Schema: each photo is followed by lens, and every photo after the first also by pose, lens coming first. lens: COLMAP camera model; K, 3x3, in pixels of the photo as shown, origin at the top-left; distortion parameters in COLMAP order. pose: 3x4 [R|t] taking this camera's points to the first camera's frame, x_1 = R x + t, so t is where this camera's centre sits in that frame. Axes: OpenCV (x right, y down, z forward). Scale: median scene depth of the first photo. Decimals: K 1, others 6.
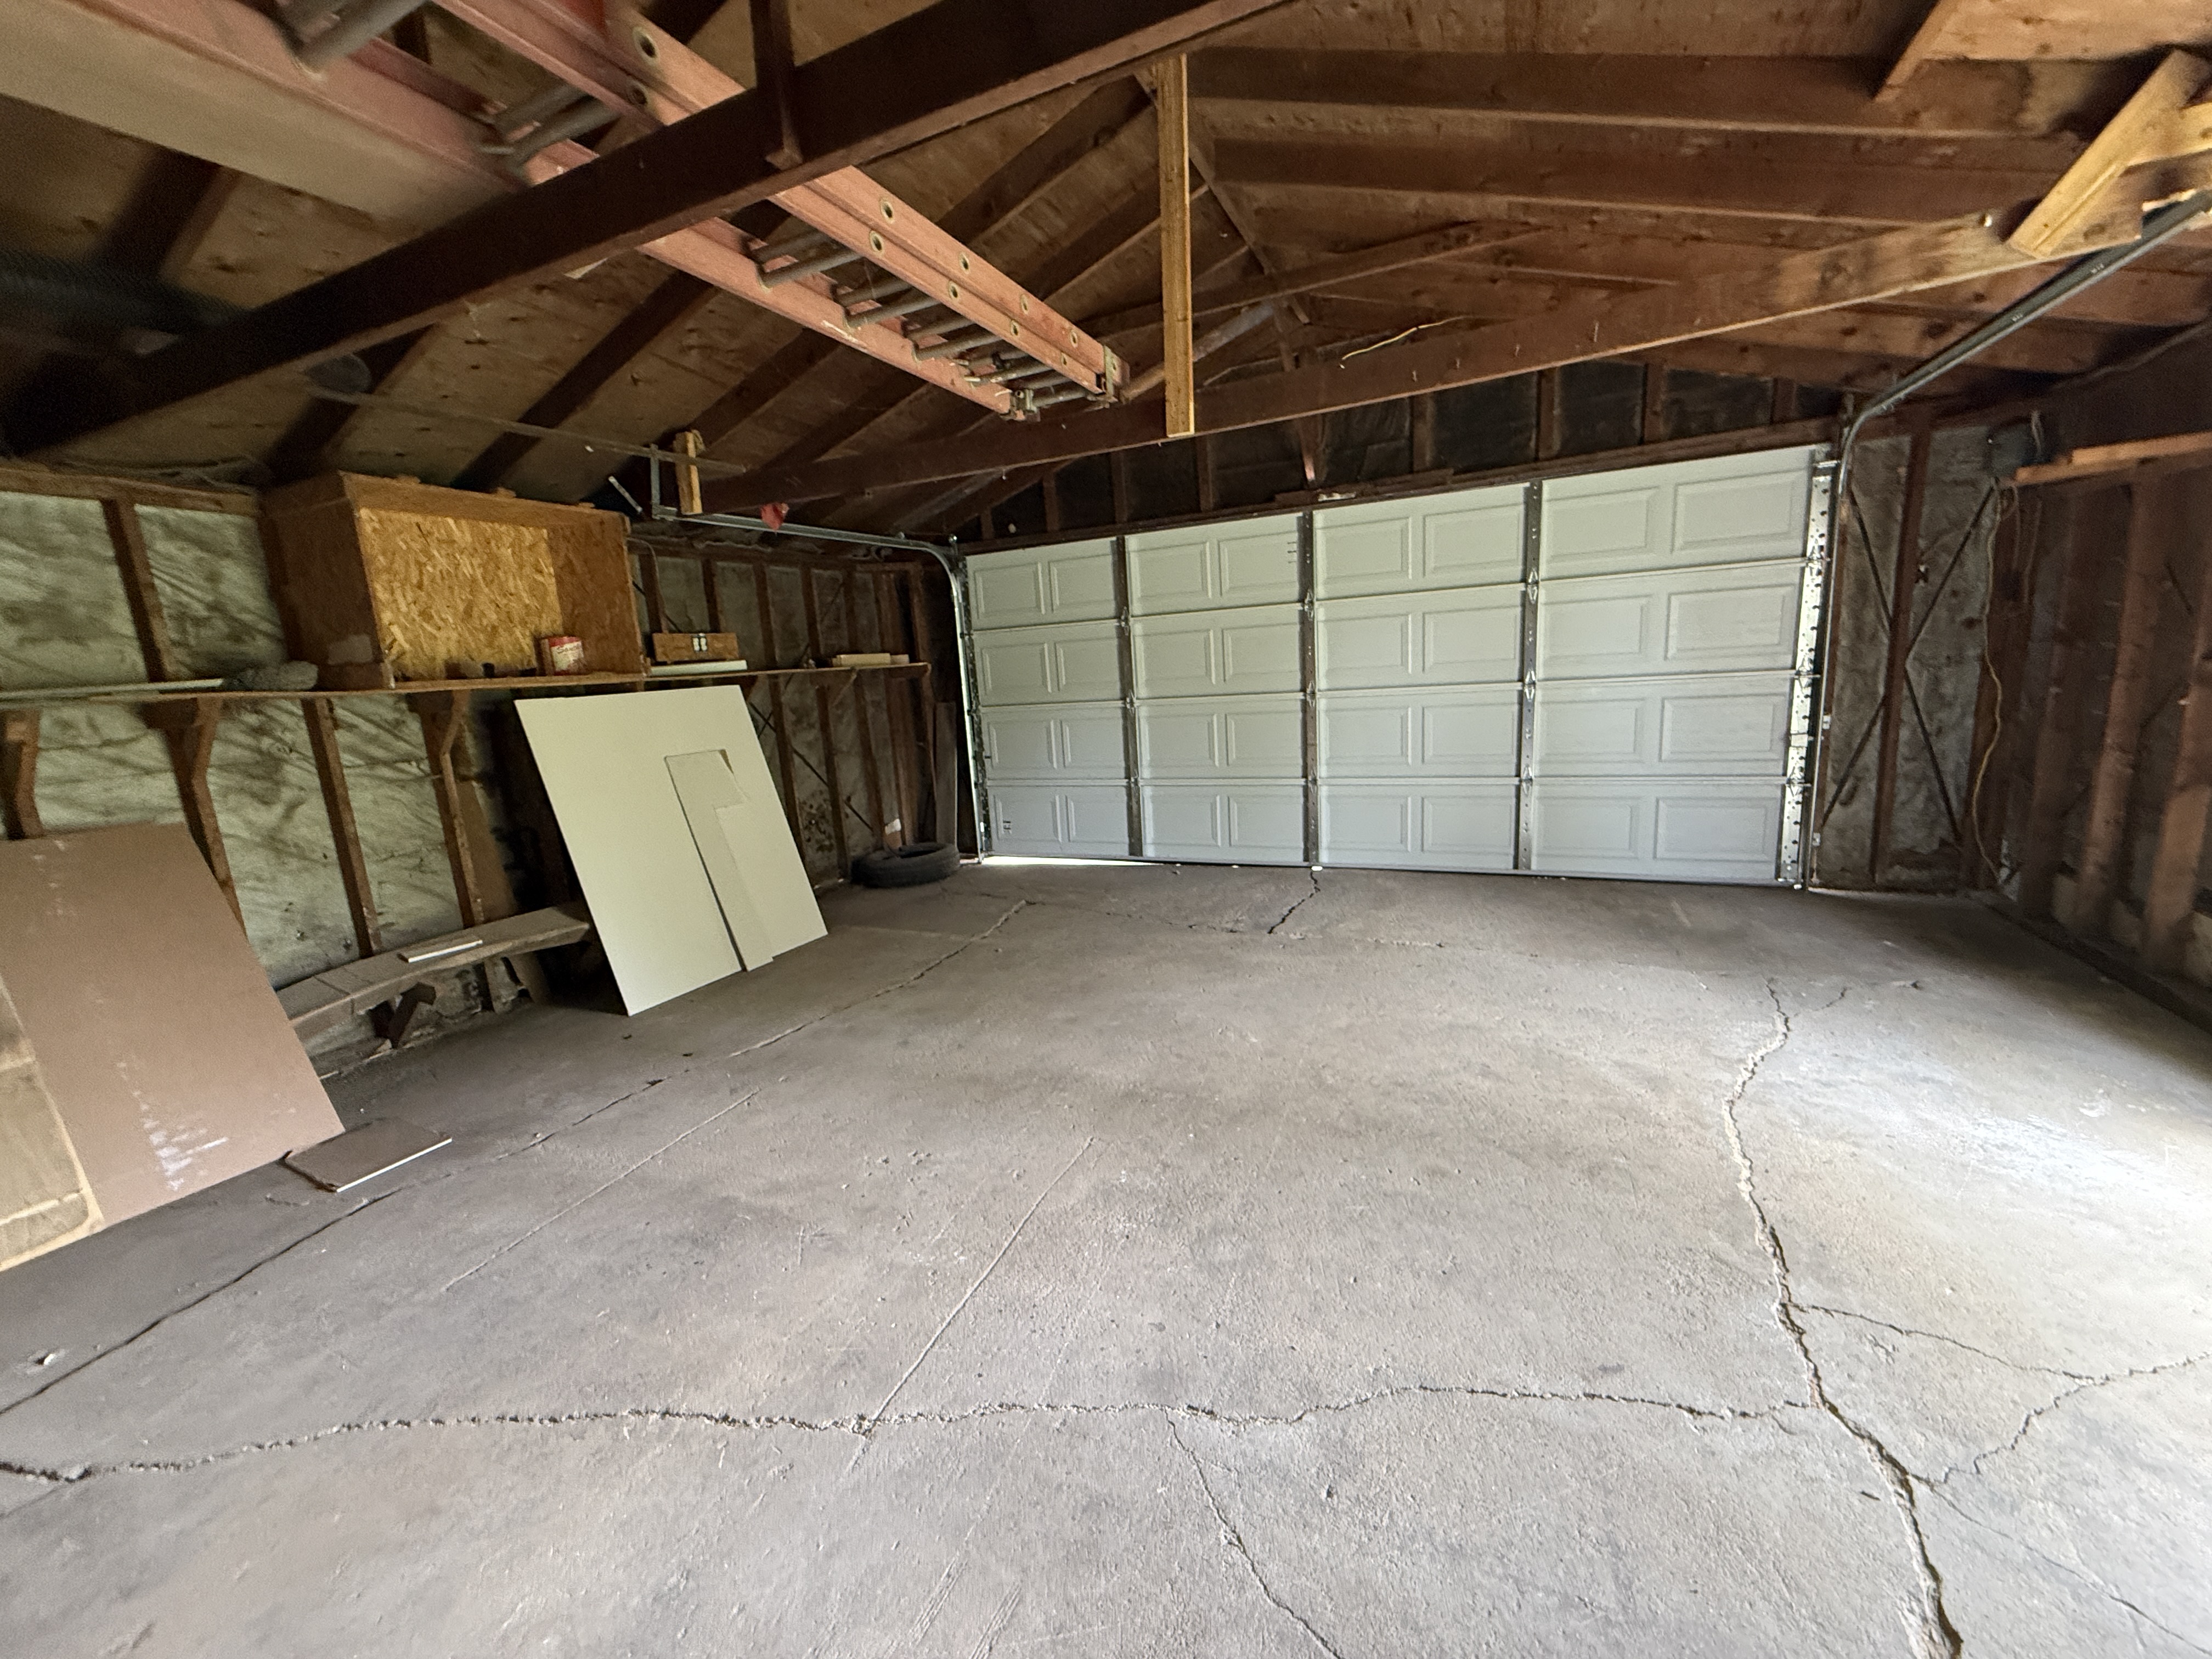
lens RADIAL K [[872.0, 0, 1107.9], [0, 872.0, 828.1], [0, 0, 1]] dist [-0.000508, 0.000029]
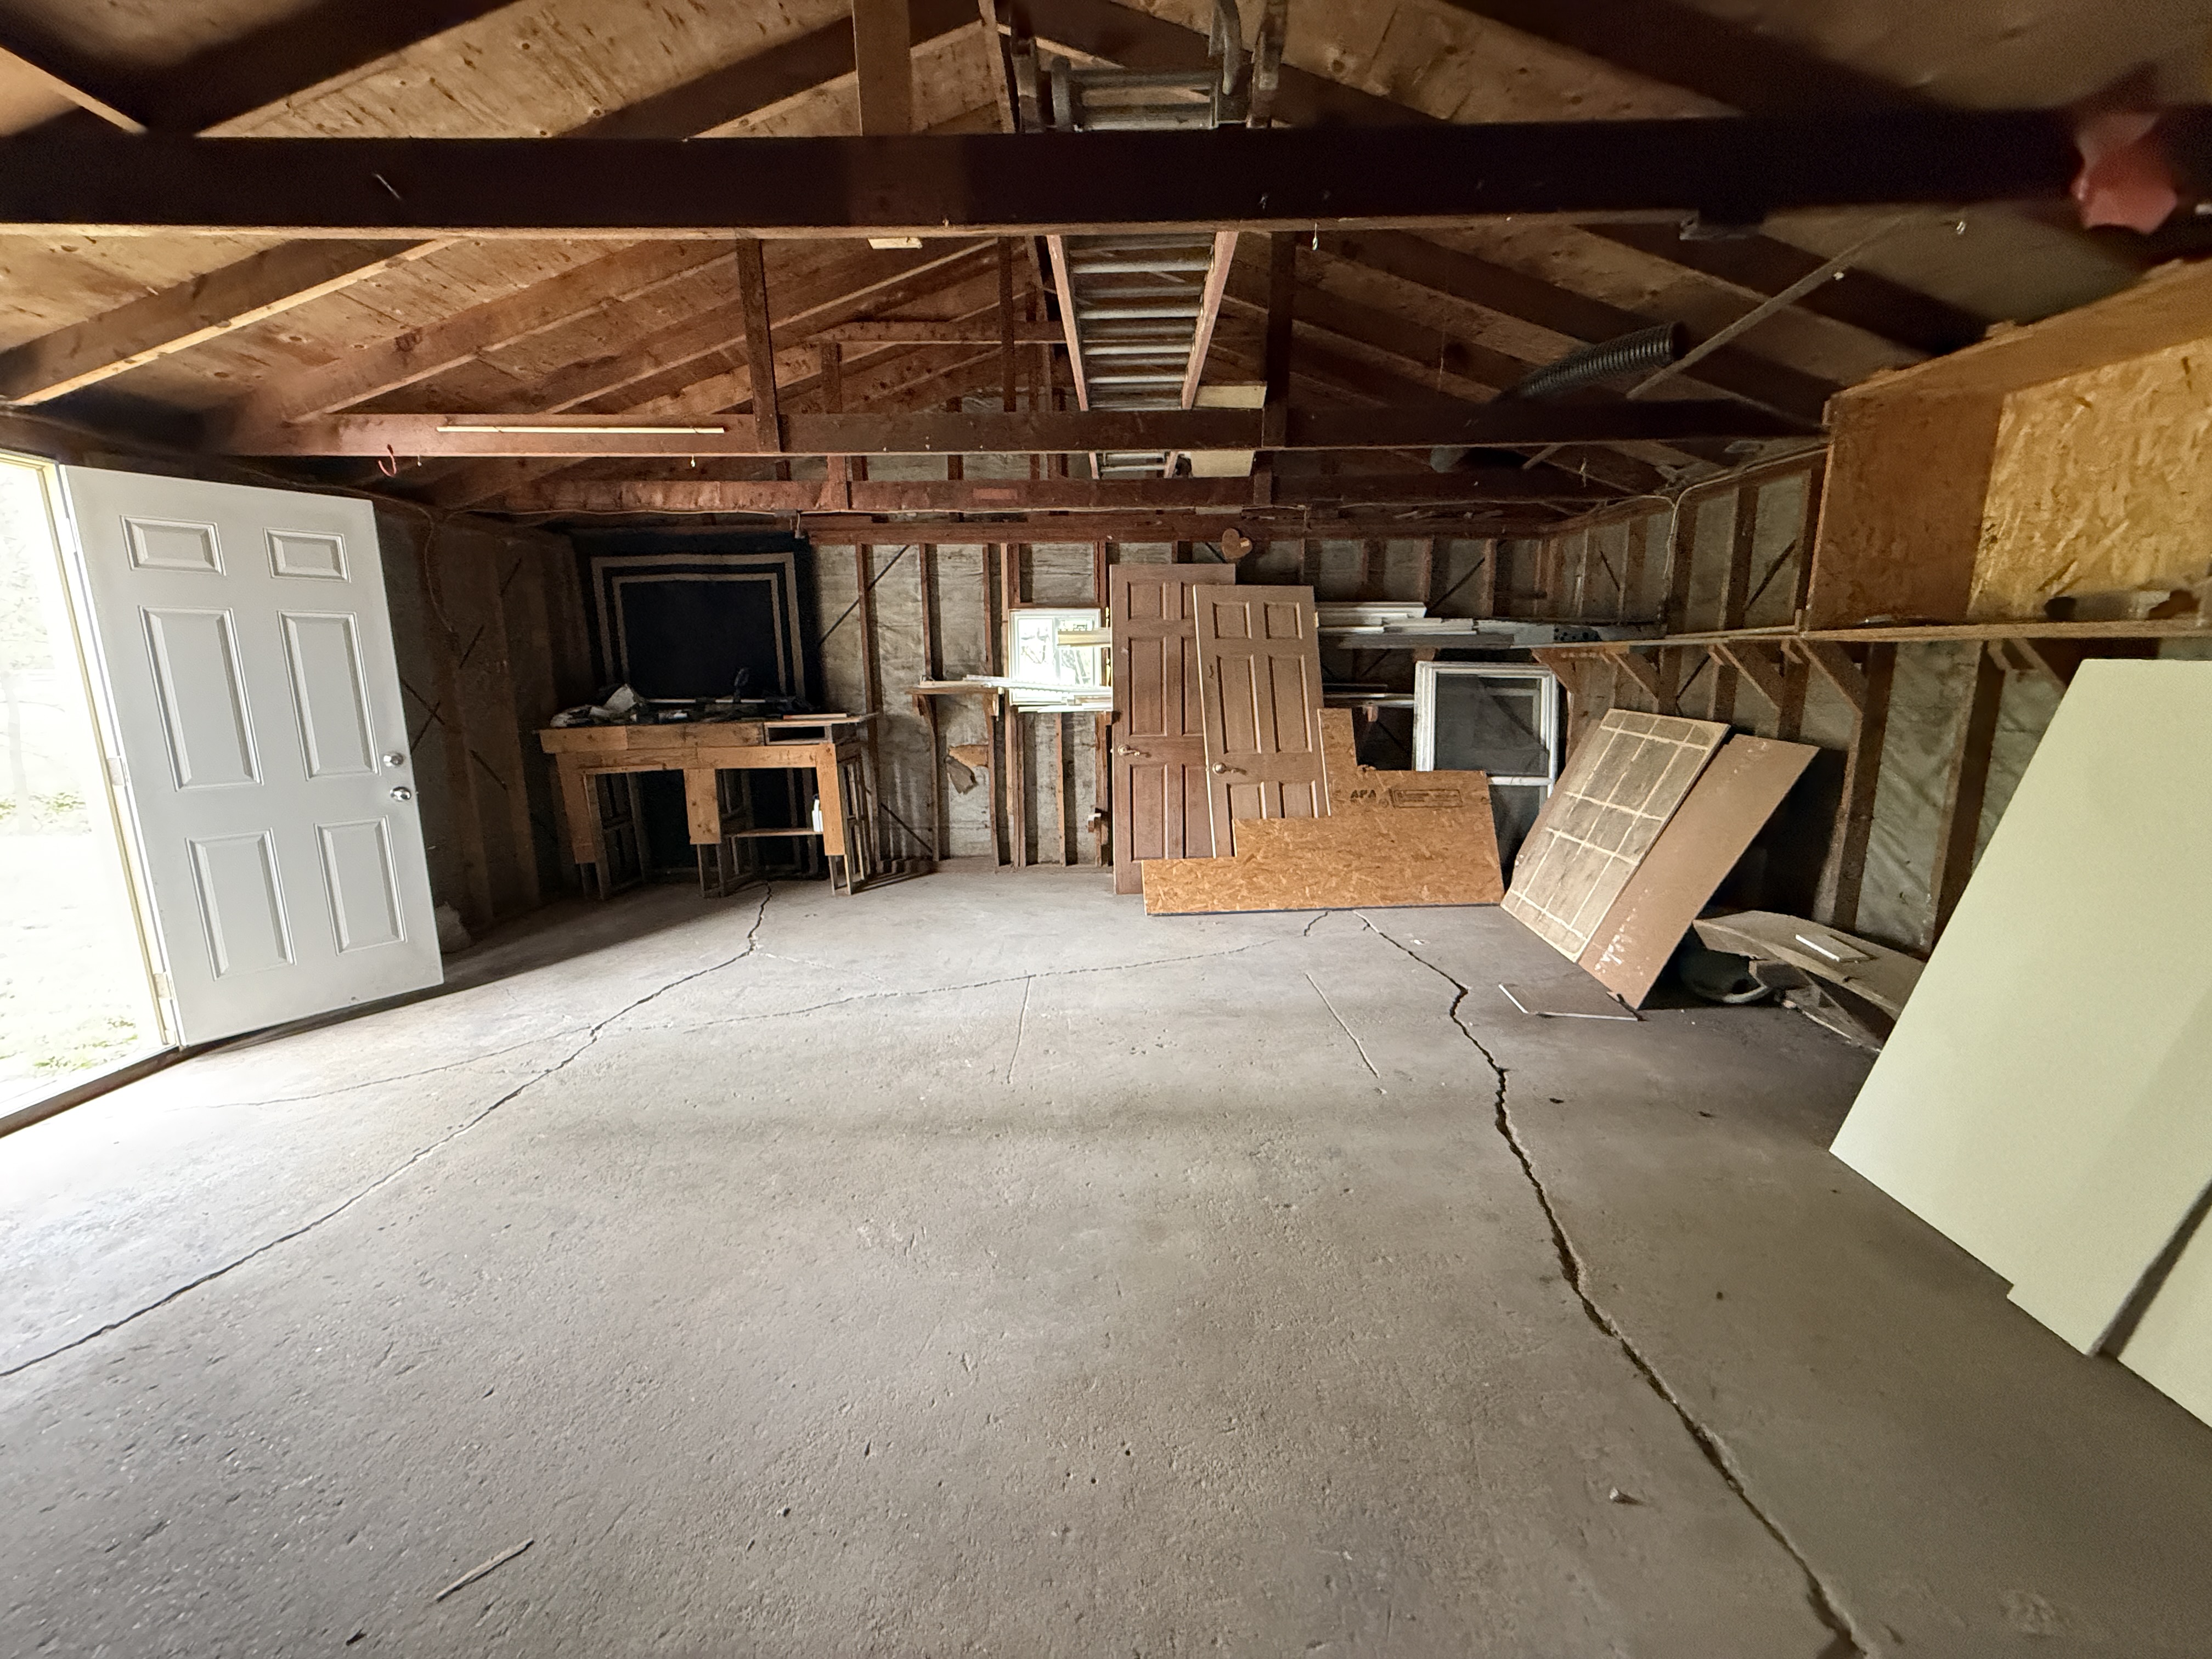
lens RADIAL K [[872.0, 0, 1108.1], [0, 872.0, 821.1], [0, 0, 1]] dist [-0.000508, 0.000029]
pose [[-0.910988, 0.147174, -0.385280, 0.286687], [-0.007497, 0.928100, 0.372255, -0.440705], [0.412365, 0.342008, -0.844385, 2.137710]]
